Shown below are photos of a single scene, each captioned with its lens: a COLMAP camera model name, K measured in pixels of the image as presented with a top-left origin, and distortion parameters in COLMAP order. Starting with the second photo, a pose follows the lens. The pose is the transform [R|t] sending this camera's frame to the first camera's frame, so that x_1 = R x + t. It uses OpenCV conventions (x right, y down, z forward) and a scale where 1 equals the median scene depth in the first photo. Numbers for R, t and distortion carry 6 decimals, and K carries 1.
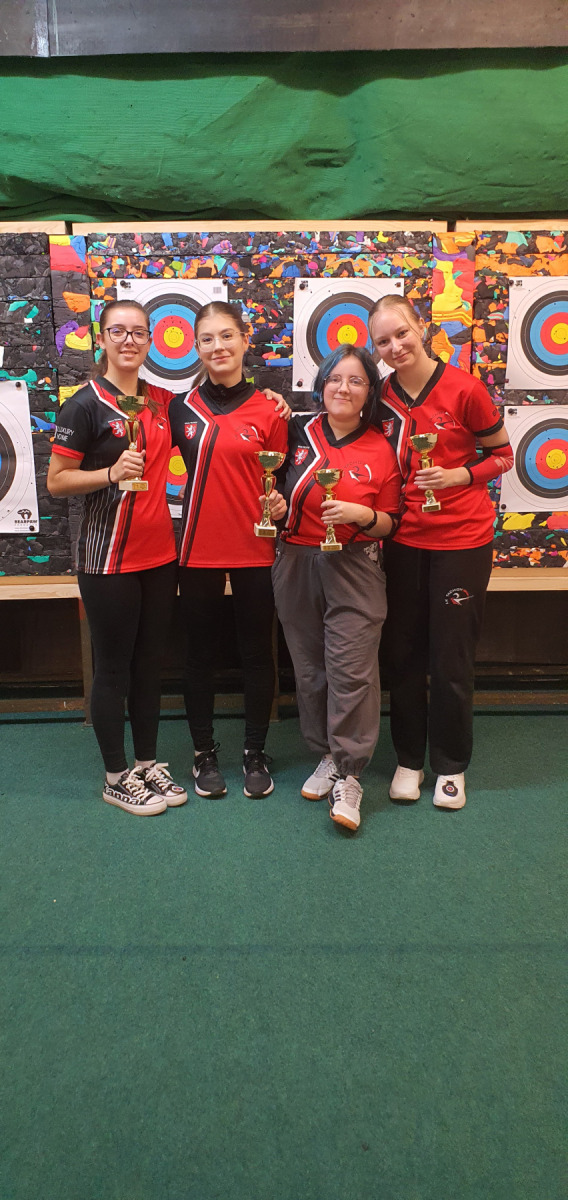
lens RADIAL K [[910.0, 0, 284.0], [0, 910.0, 600.0], [0, 0, 1]] dist [0.046049, -0.152795]
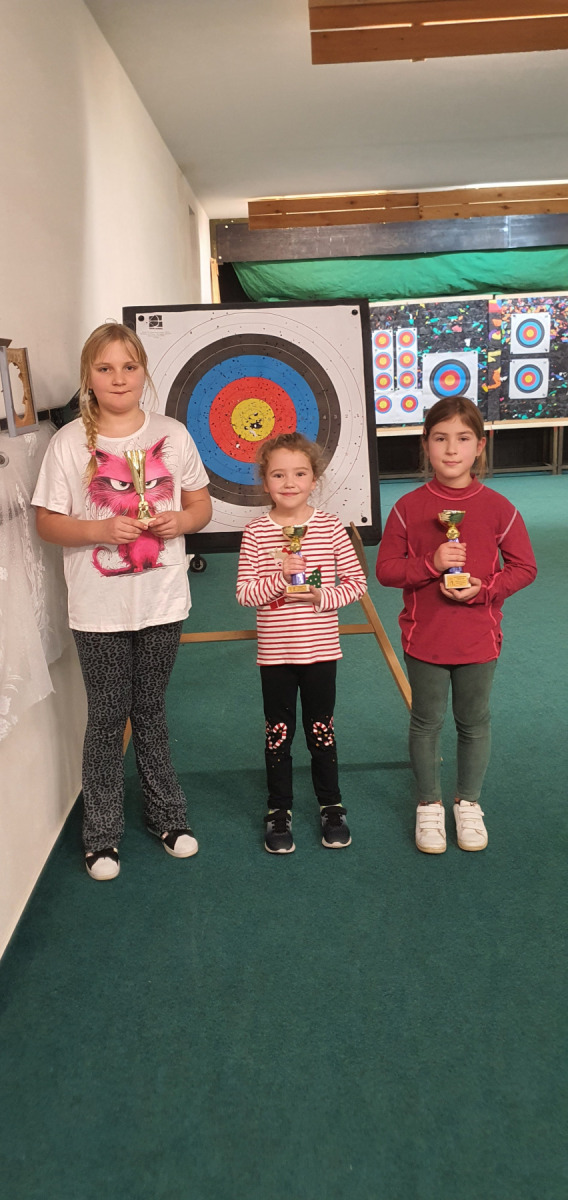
lens RADIAL K [[954.0, 0, 268.6], [0, 954.0, 600.4], [0, 0, 1]] dist [0.074638, -0.193683]
pose [[0.998448, -0.024808, -0.049855, -0.820486], [0.025596, 0.999556, 0.015230, 0.487744], [0.049455, -0.016483, 0.998640, -2.086264]]
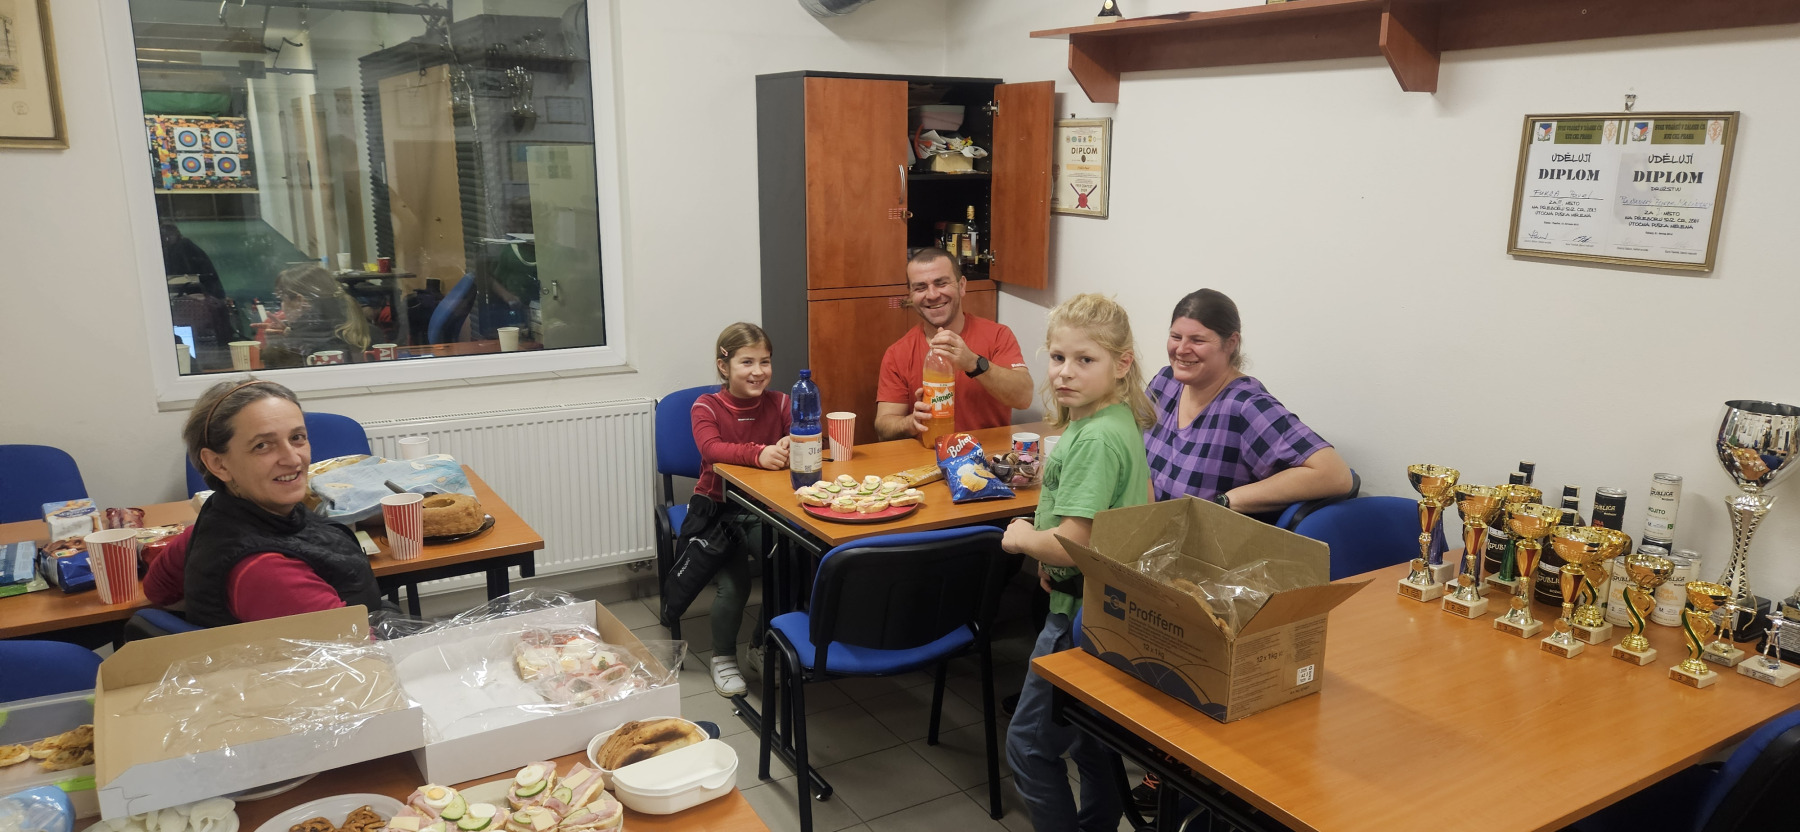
lens RADIAL K [[1216.9, 0, 899.7], [0, 1216.9, 443.2], [0, 0, 1]] dist [0.031101, -0.001207]
pose [[0.864978, -0.099694, 0.491808, 0.197158], [0.093949, 0.994910, 0.036444, 1.495452], [-0.492938, 0.014682, 0.869941, -6.807402]]
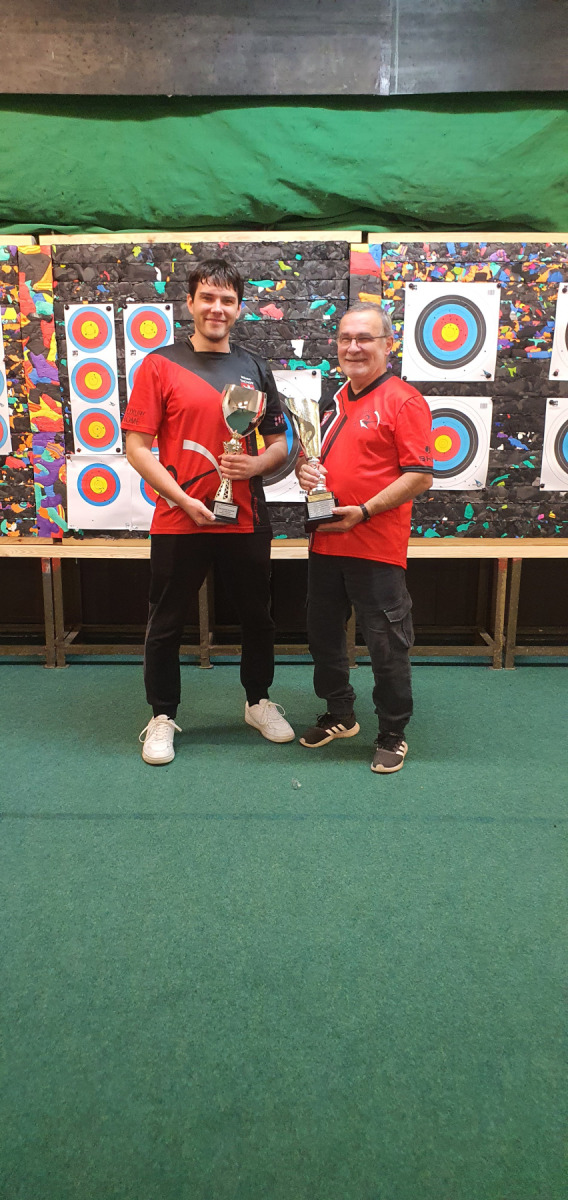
lens RADIAL K [[896.3, 0, 284.0], [0, 896.3, 600.0], [0, 0, 1]] dist [0.139052, -0.356935]
pose [[0.999488, 0.020226, -0.024784, -0.300960], [-0.019953, 0.999738, 0.011229, 0.044333], [0.025004, -0.010729, 0.999630, -0.166197]]
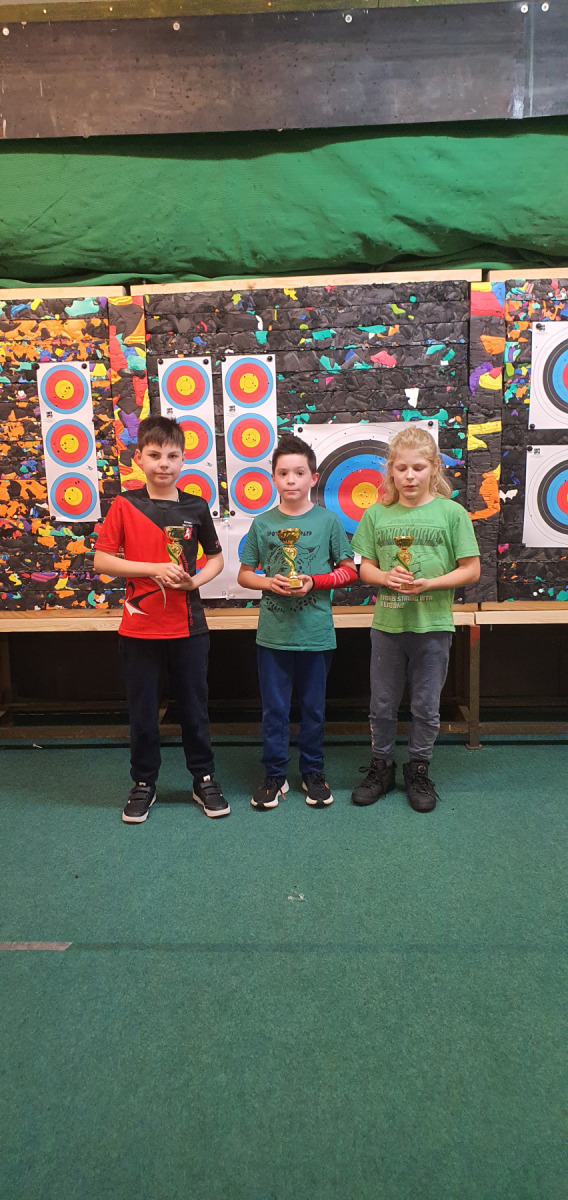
lens RADIAL K [[896.3, 0, 284.0], [0, 896.3, 600.0], [0, 0, 1]] dist [0.139052, -0.356935]
pose [[0.998021, -0.001094, -0.062865, -0.403644], [-0.001462, 0.999174, -0.040599, 0.012885], [0.062858, 0.040611, 0.997196, -0.052659]]
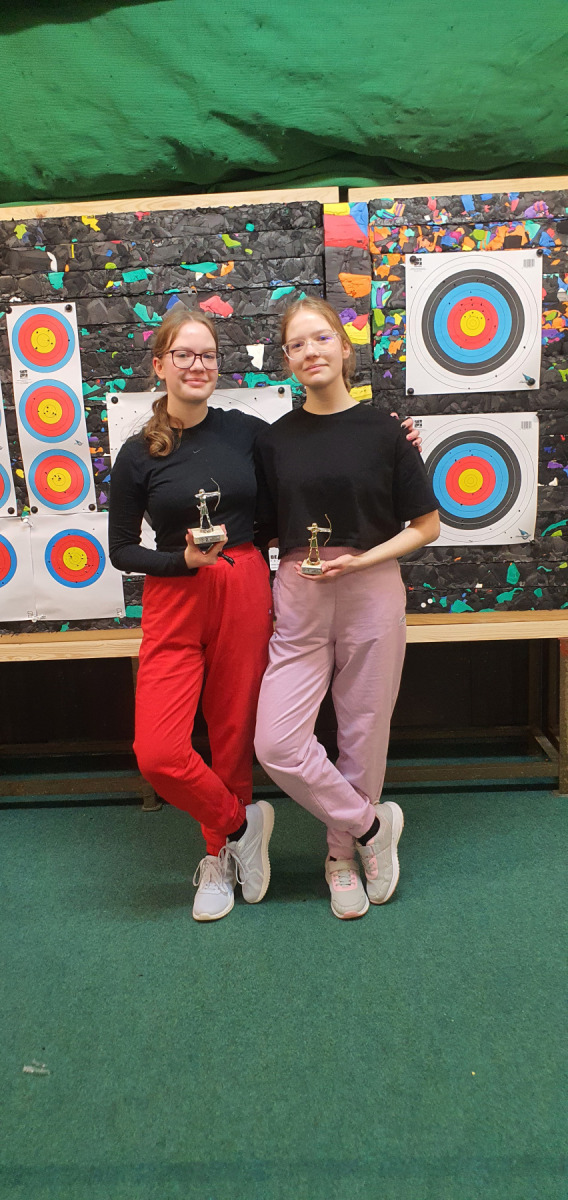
lens RADIAL K [[922.1, 0, 284.0], [0, 922.1, 600.0], [0, 0, 1]] dist [0.013651, -0.002091]
pose [[0.998628, -0.024663, -0.046197, -0.259893], [0.023501, 0.999398, -0.025534, -0.025708], [0.046799, 0.024413, 0.998606, 0.180730]]
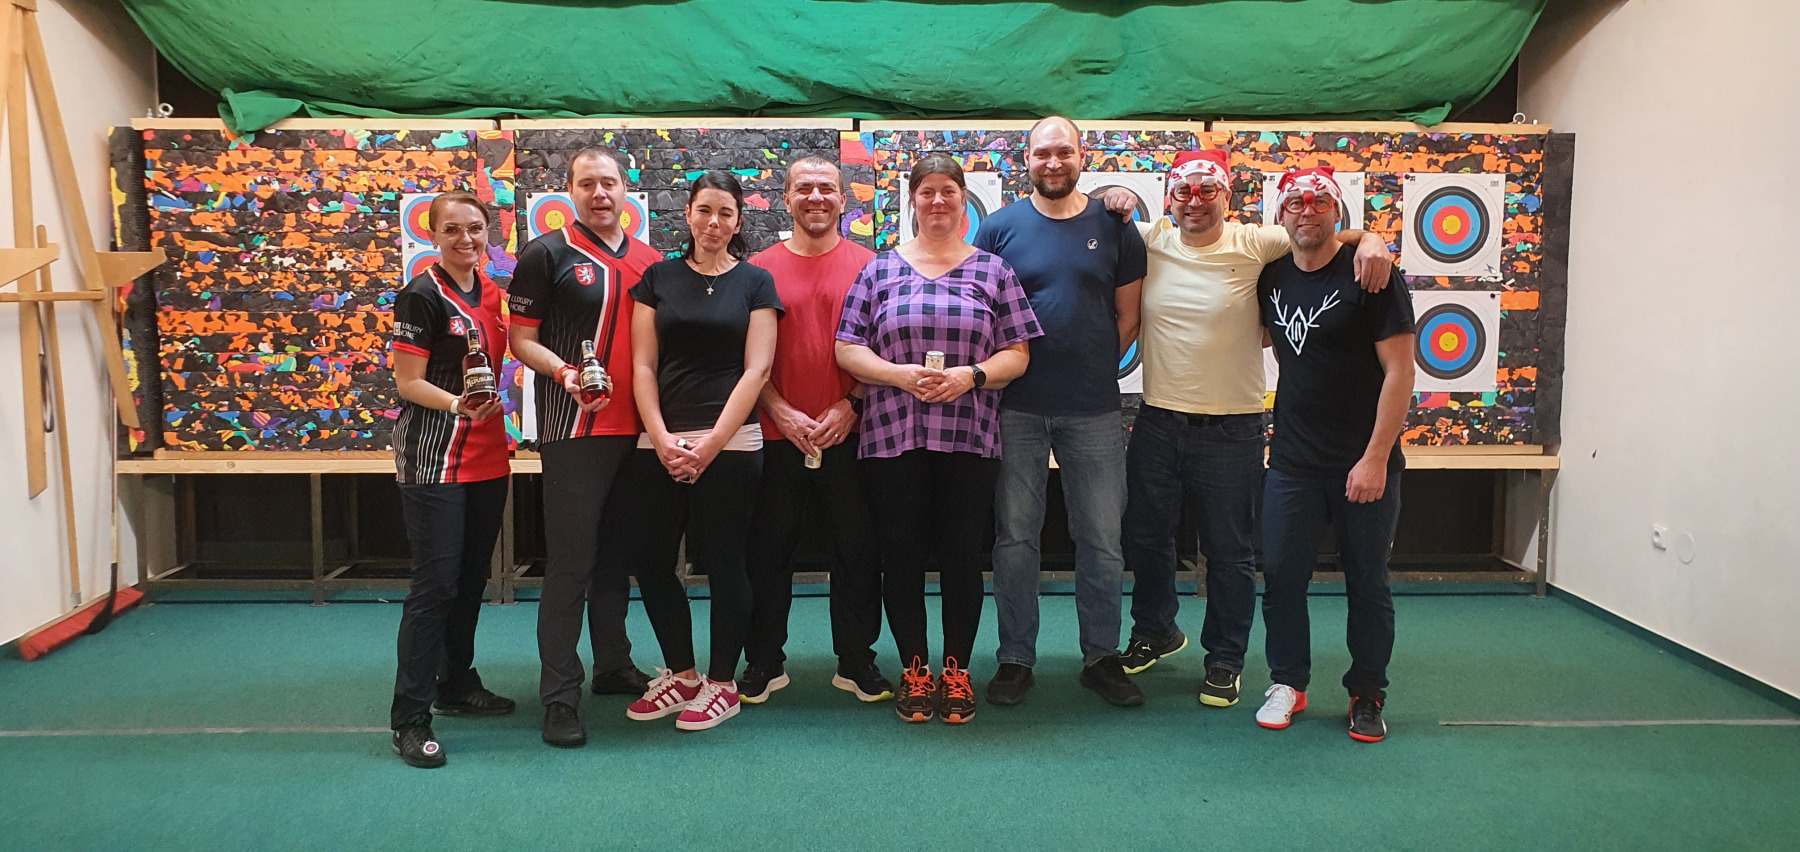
lens RADIAL K [[1404.3, 0, 900.0], [0, 1404.3, 426.0], [0, 0, 1]] dist [0.160147, -0.463989]
pose [[0.999841, 0.011095, 0.013954, -0.203230], [-0.009204, 0.991612, -0.128923, 0.164555], [-0.015267, 0.128774, 0.991556, -0.622951]]
